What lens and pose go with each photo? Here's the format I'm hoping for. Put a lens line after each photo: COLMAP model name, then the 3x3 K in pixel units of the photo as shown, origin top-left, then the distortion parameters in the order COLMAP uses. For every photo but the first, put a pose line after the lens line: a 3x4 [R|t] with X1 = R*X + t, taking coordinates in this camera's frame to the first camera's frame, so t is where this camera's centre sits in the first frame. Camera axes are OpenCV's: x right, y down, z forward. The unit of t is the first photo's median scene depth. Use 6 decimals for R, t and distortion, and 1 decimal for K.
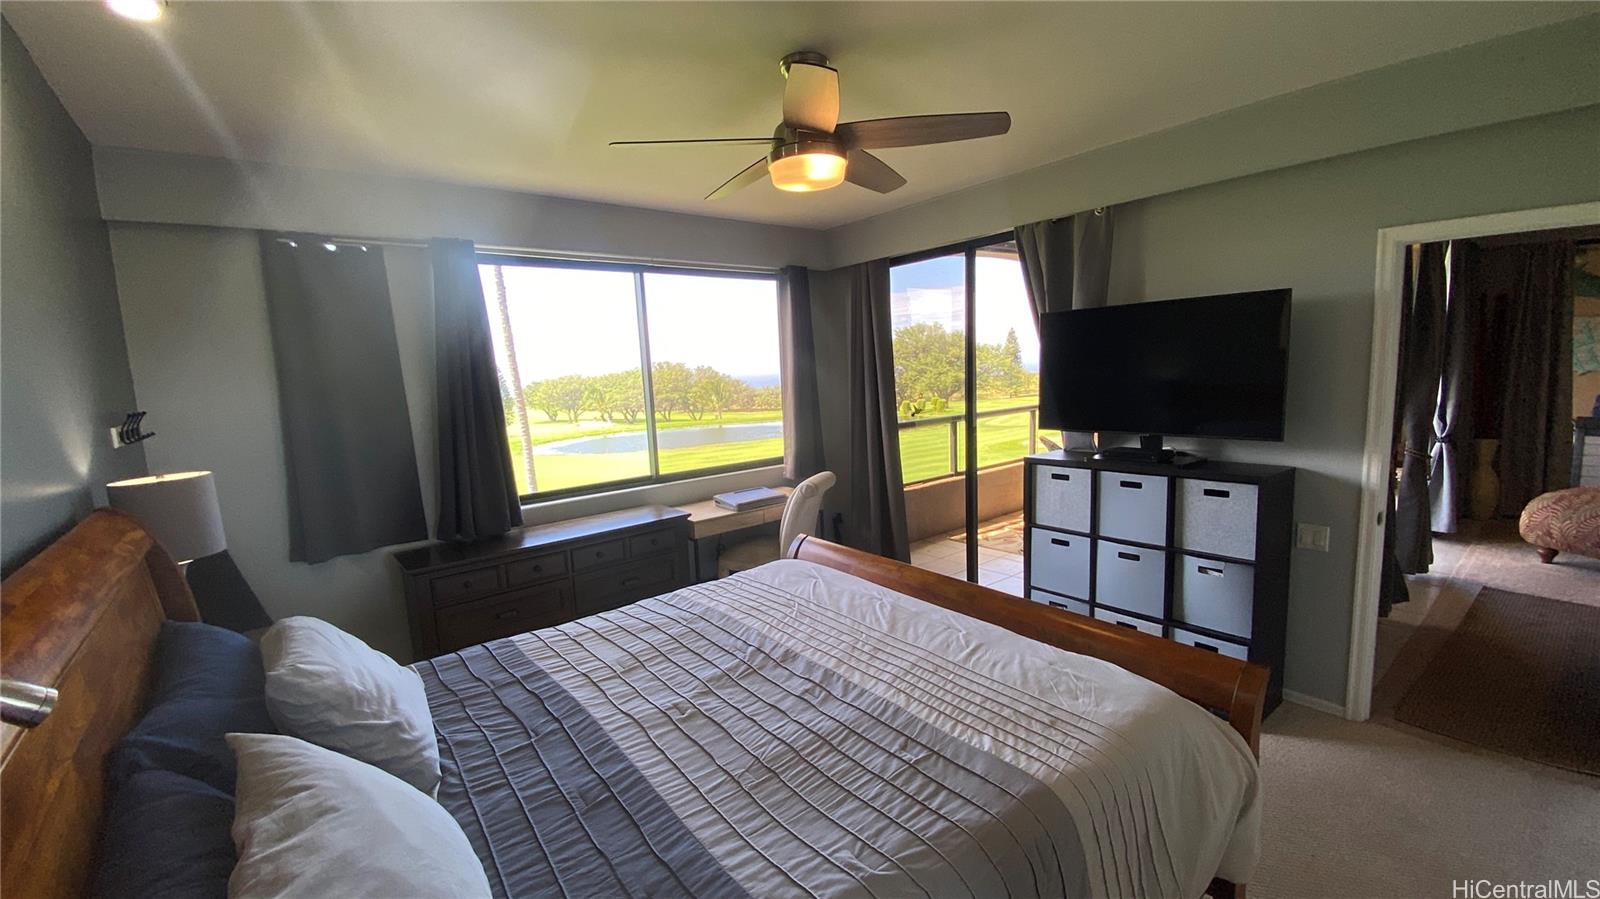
lens RADIAL K [[658.1, 0, 791.0], [0, 658.1, 450.5], [0, 0, 1]] dist [-0.010502, -0.000995]
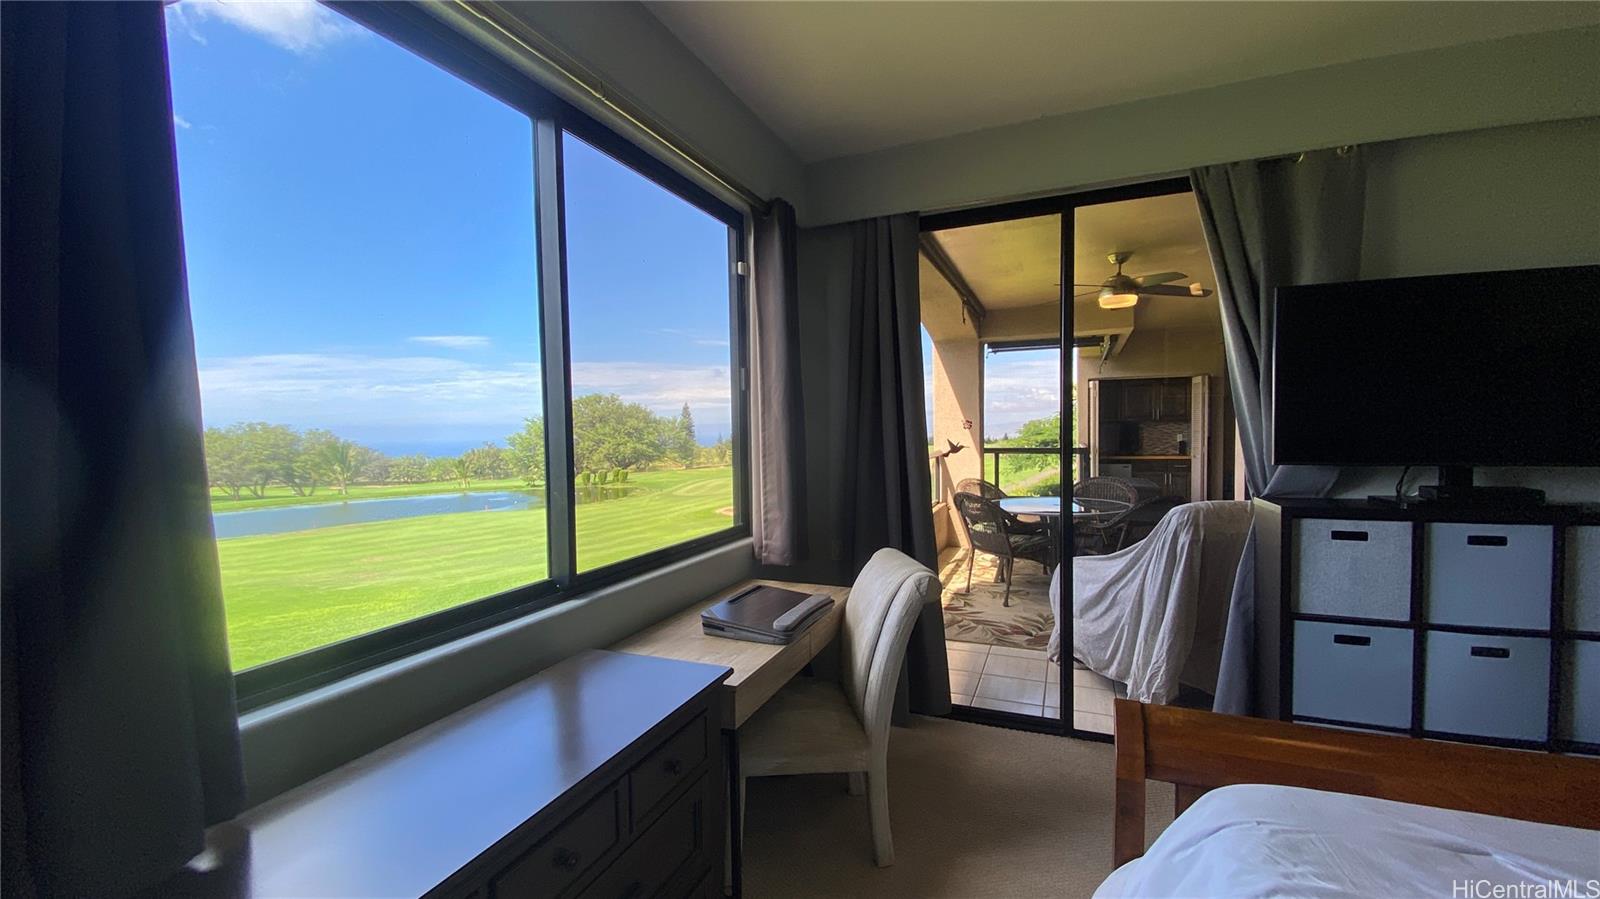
lens RADIAL K [[658.1, 0, 804.3], [0, 658.1, 455.7], [0, 0, 1]] dist [-0.010502, -0.000995]
pose [[0.873357, 0.015718, 0.486827, -0.314100], [0.033844, 0.995105, -0.092843, 0.003820], [-0.485903, 0.097561, 0.868550, 0.605822]]
